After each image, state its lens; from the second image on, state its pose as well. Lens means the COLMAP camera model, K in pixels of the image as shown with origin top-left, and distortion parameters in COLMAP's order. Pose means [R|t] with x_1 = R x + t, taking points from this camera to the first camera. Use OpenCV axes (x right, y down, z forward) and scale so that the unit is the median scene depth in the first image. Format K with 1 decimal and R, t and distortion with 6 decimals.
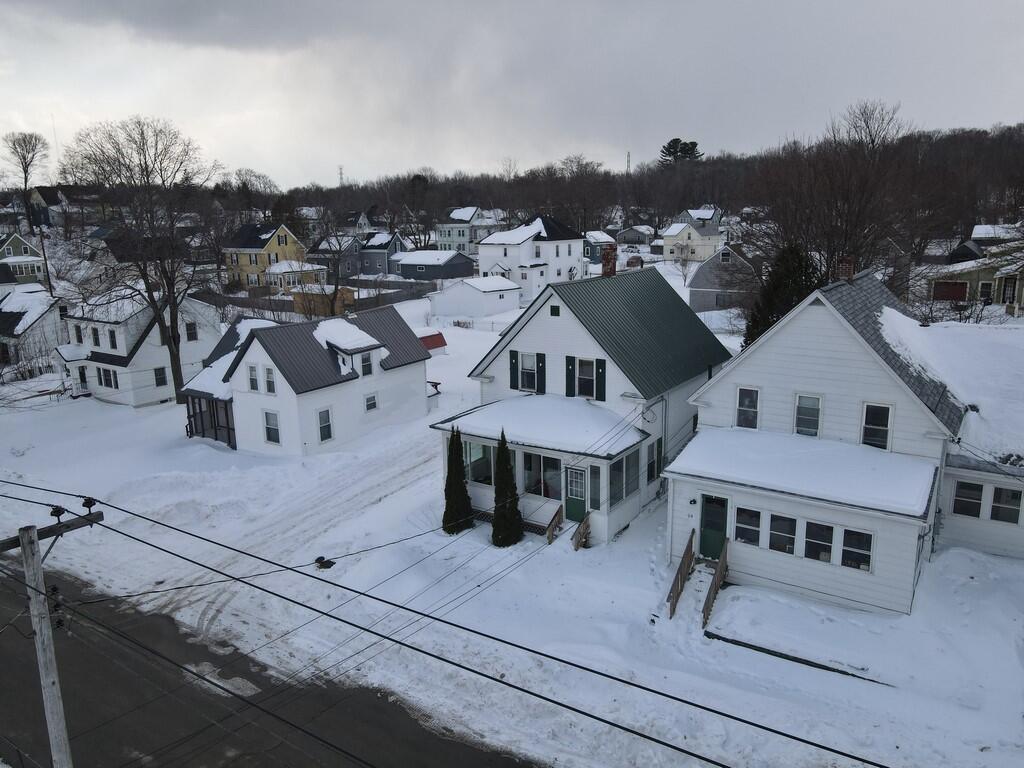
lens RADIAL K [[751.3, 0, 510.8], [0, 751.3, 378.4], [0, 0, 1]] dist [0.005231, 0.015191]
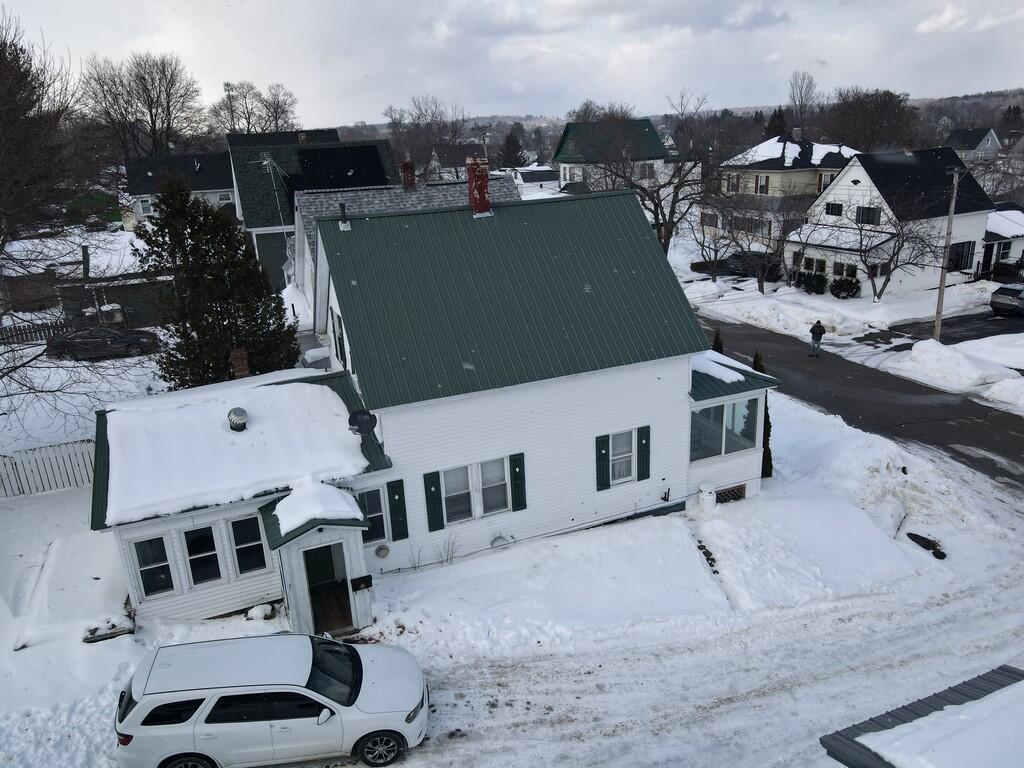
lens RADIAL K [[751.3, 0, 510.8], [0, 751.3, 378.4], [0, 0, 1]] dist [0.005231, 0.015191]
pose [[-0.834590, -0.111809, 0.539405, -0.291196], [0.184469, 0.865927, 0.464910, -0.343842], [-0.519067, 0.487513, -0.702069, 1.705096]]
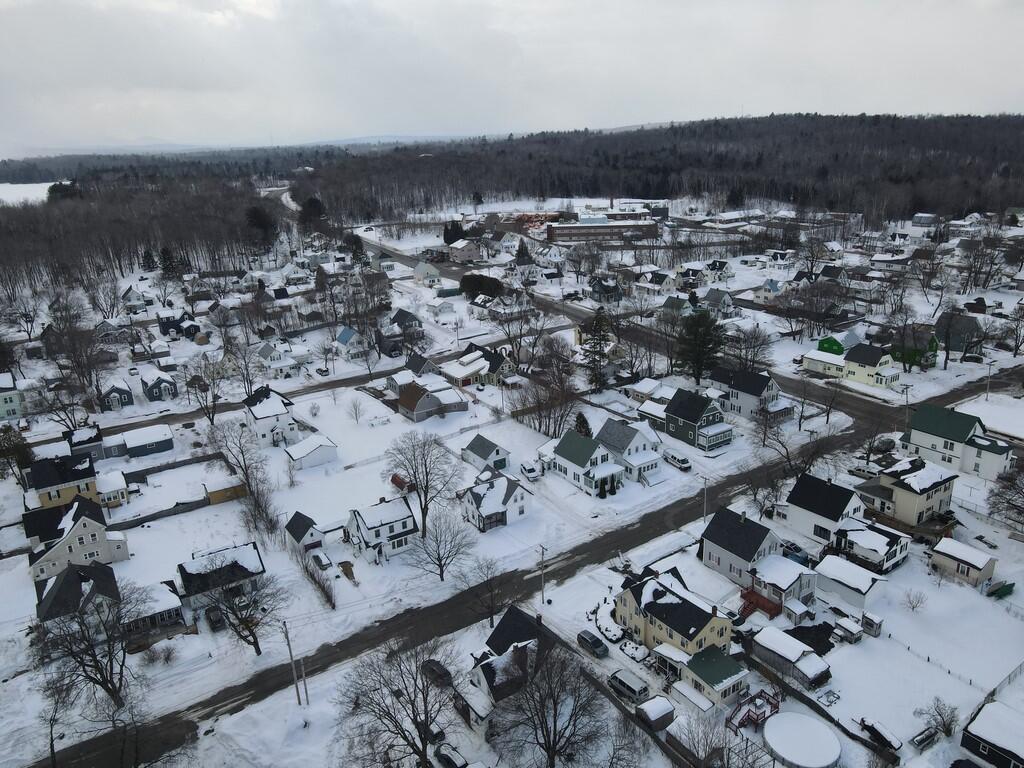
lens RADIAL K [[751.3, 0, 510.8], [0, 751.3, 378.4], [0, 0, 1]] dist [0.005231, 0.015191]
pose [[0.376062, -0.275524, 0.884683, -4.332951], [0.225733, 0.953245, 0.200921, -1.622742], [-0.898678, 0.124143, 0.420674, -0.582894]]
